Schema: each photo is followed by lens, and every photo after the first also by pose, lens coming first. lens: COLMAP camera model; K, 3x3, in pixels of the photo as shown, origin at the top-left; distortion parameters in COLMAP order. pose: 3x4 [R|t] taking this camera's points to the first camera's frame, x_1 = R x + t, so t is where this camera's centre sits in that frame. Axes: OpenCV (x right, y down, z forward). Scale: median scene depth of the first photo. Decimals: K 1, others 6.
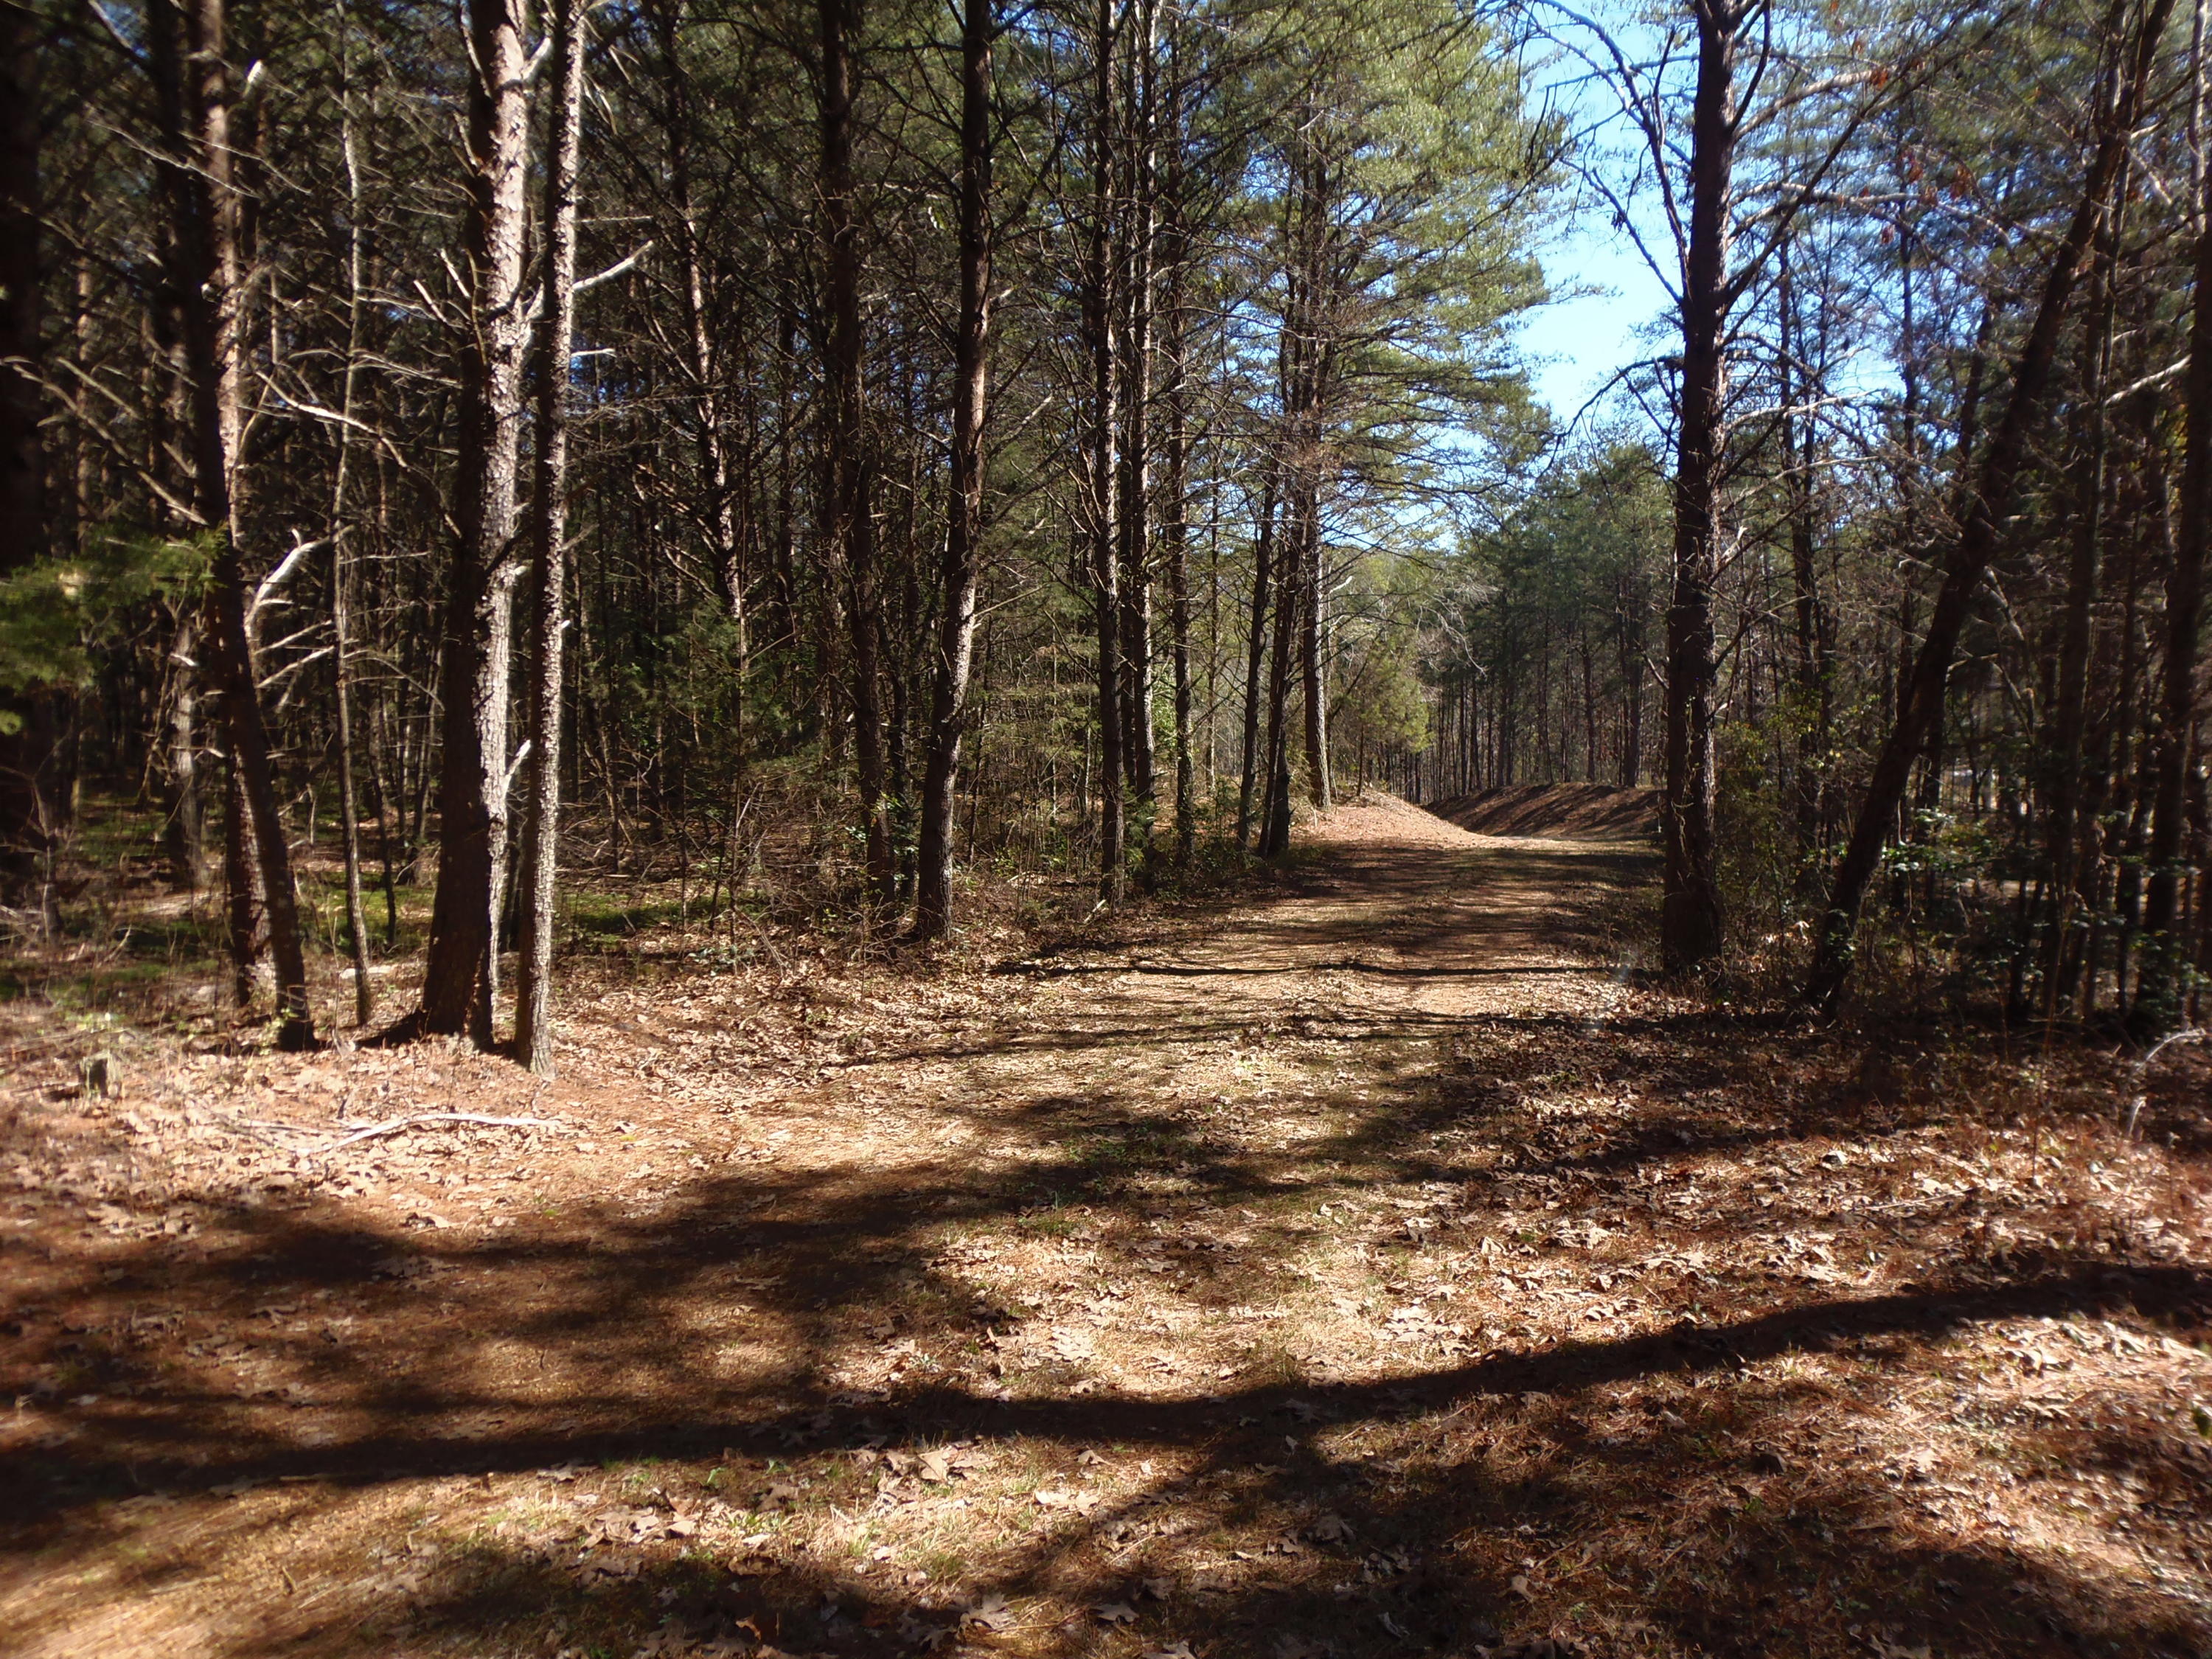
lens RADIAL K [[1503.1, 0, 1106.0], [0, 1503.1, 829.5], [0, 0, 1]] dist [-0.007323, -0.007889]
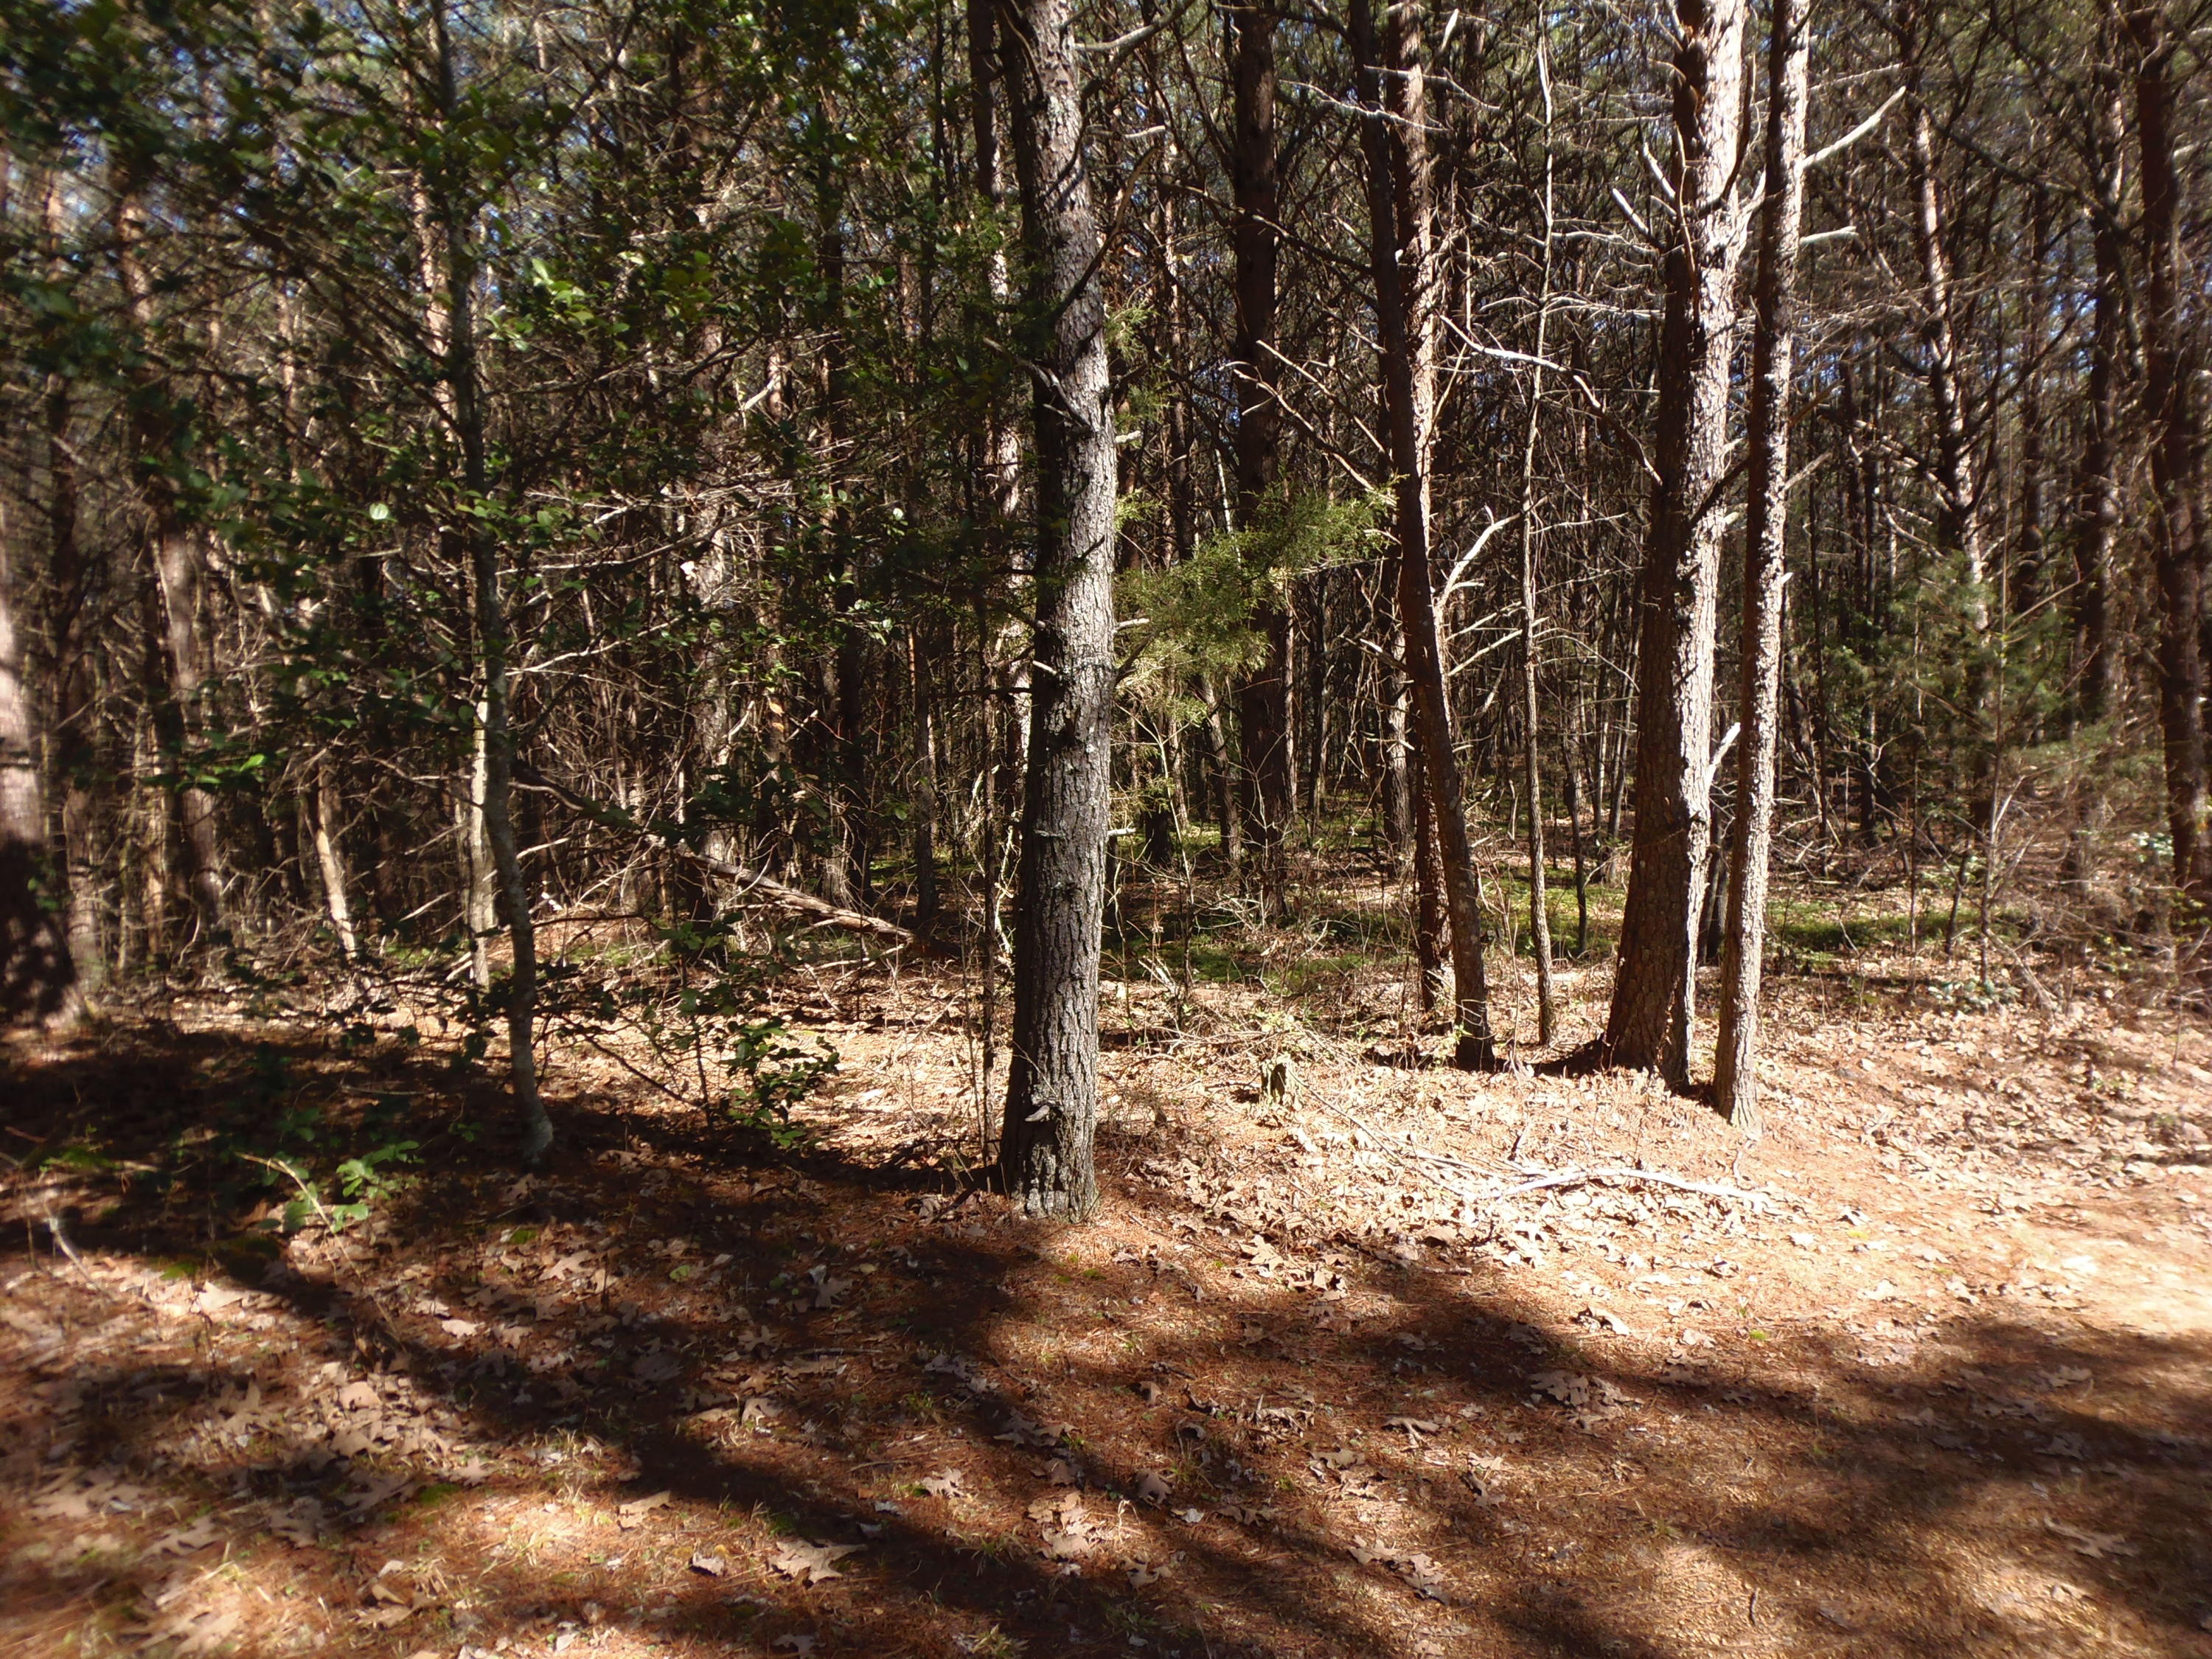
lens RADIAL K [[1527.6, 0, 1083.5], [0, 1527.6, 837.6], [0, 0, 1]] dist [-0.018902, -0.001505]
pose [[0.721326, 0.020380, -0.692296, -0.066270], [-0.015965, 0.999791, 0.012798, -0.001216], [0.692412, 0.001821, 0.721500, 0.153542]]
